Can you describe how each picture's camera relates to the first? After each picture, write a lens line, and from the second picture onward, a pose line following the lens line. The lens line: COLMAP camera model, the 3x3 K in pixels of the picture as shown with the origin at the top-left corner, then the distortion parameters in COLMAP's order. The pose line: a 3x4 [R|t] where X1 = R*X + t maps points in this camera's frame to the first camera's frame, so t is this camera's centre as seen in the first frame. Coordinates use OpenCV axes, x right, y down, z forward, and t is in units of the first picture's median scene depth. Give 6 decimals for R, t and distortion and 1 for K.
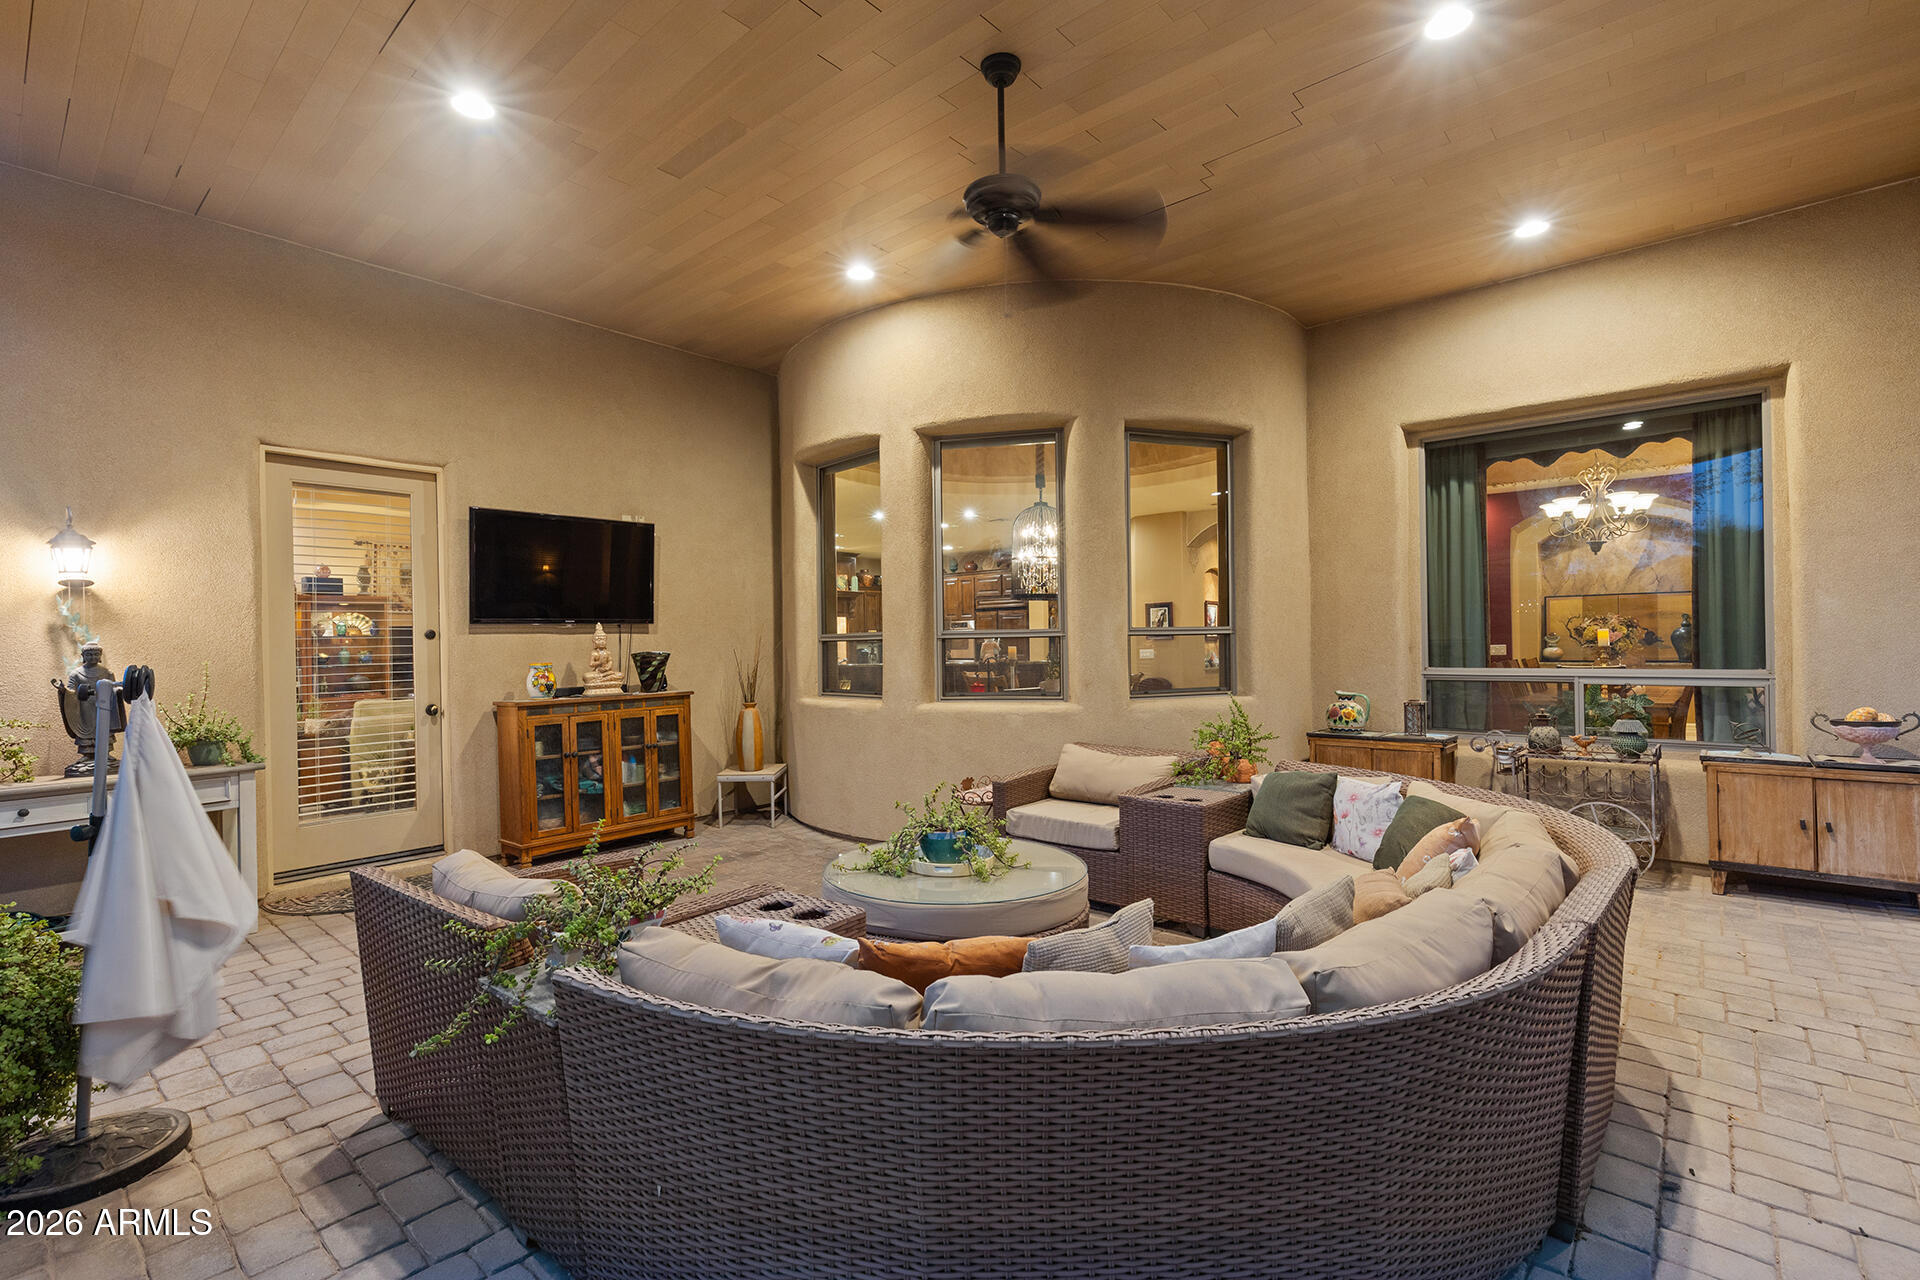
lens RADIAL K [[859.8, 0, 954.3], [0, 859.8, 645.6], [0, 0, 1]] dist [0.009289, -0.000376]
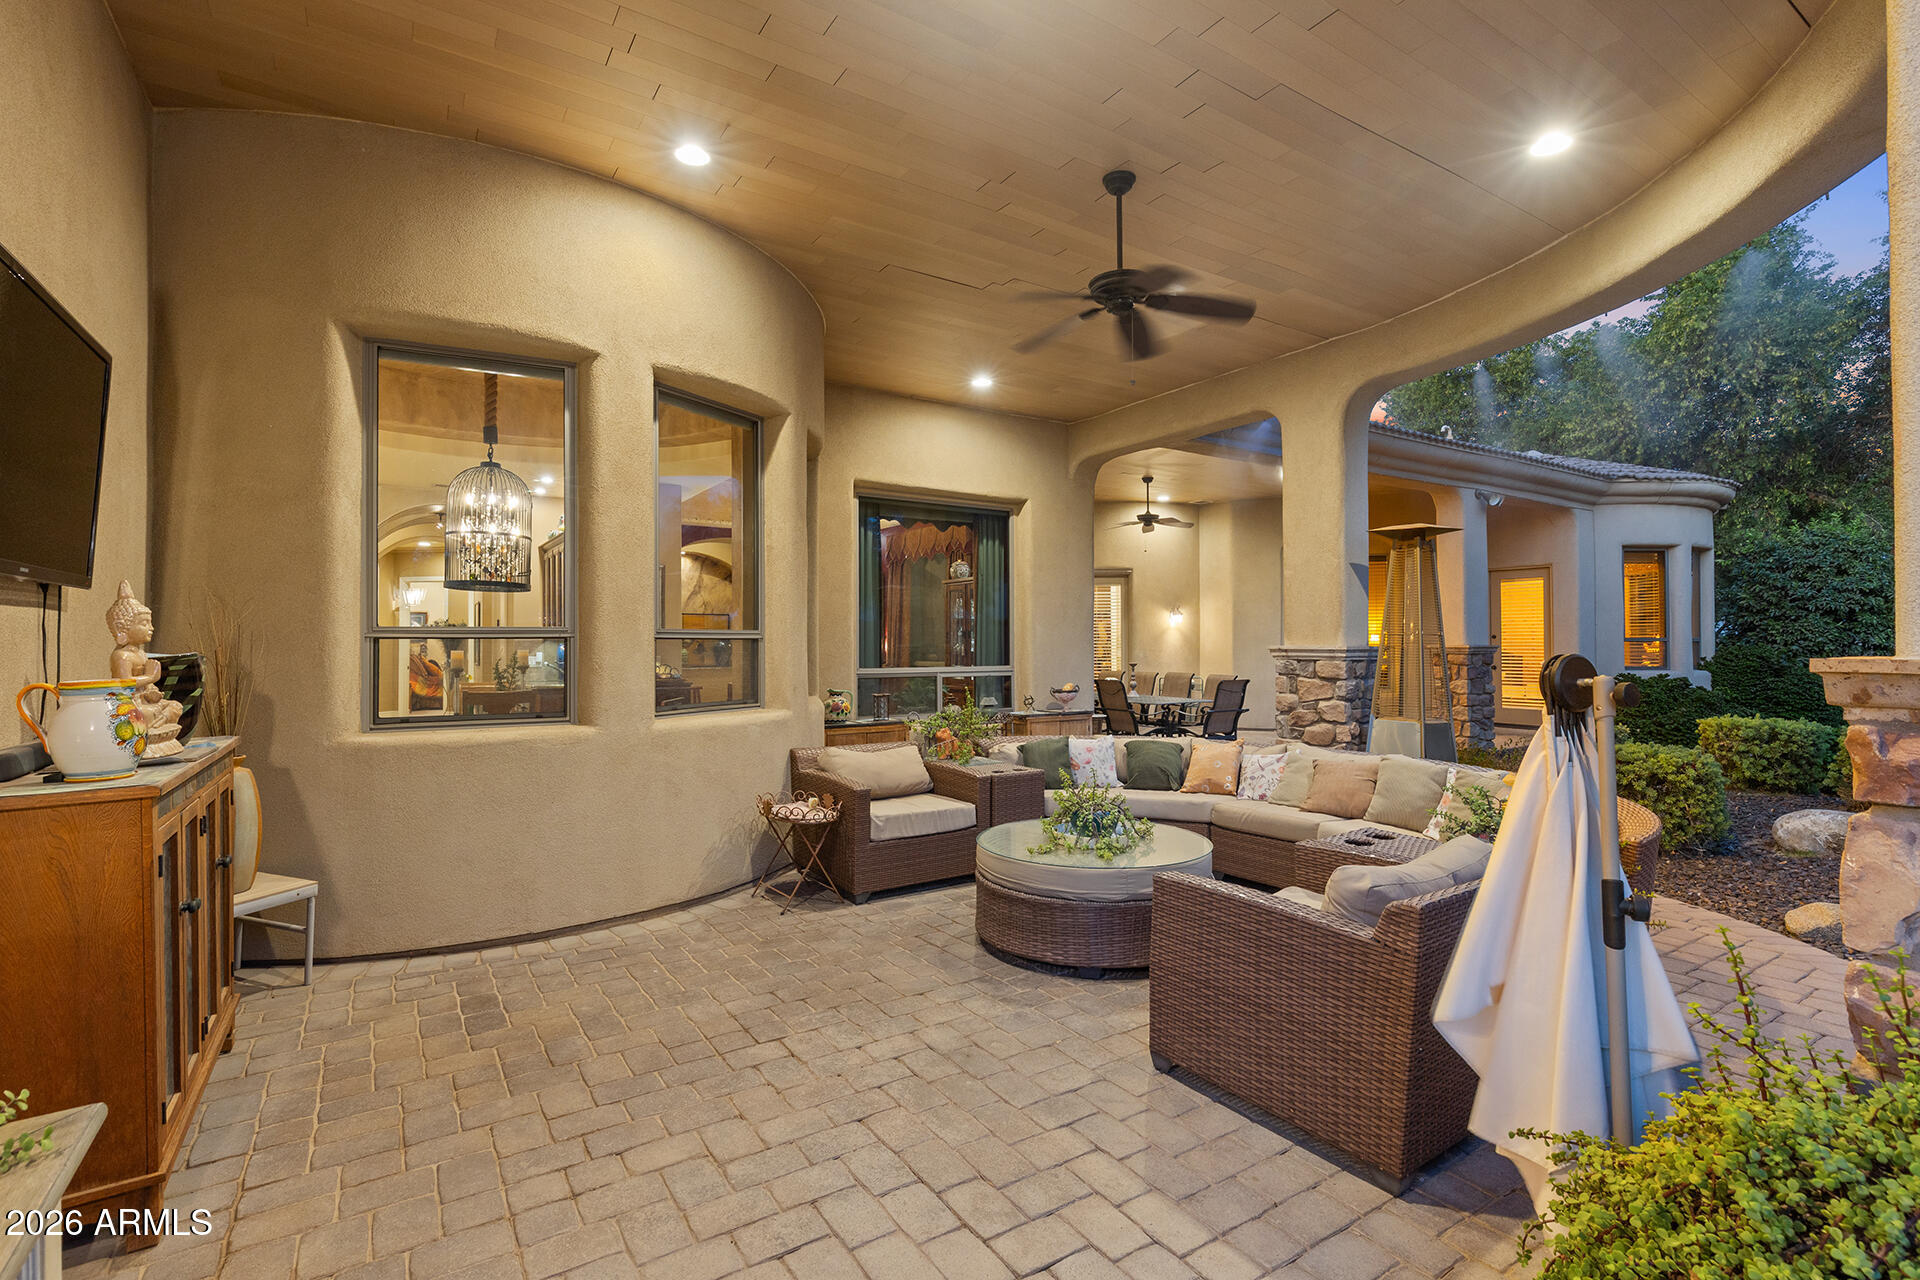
lens RADIAL K [[873.7, 0, 948.6], [0, 873.7, 631.4], [0, 0, 1]] dist [0.019505, -0.000002]
pose [[0.262216, 0.024167, 0.964707, -0.688566], [0.000895, 0.999680, -0.025287, 0.002006], [-0.965009, 0.007494, 0.262110, 0.524704]]
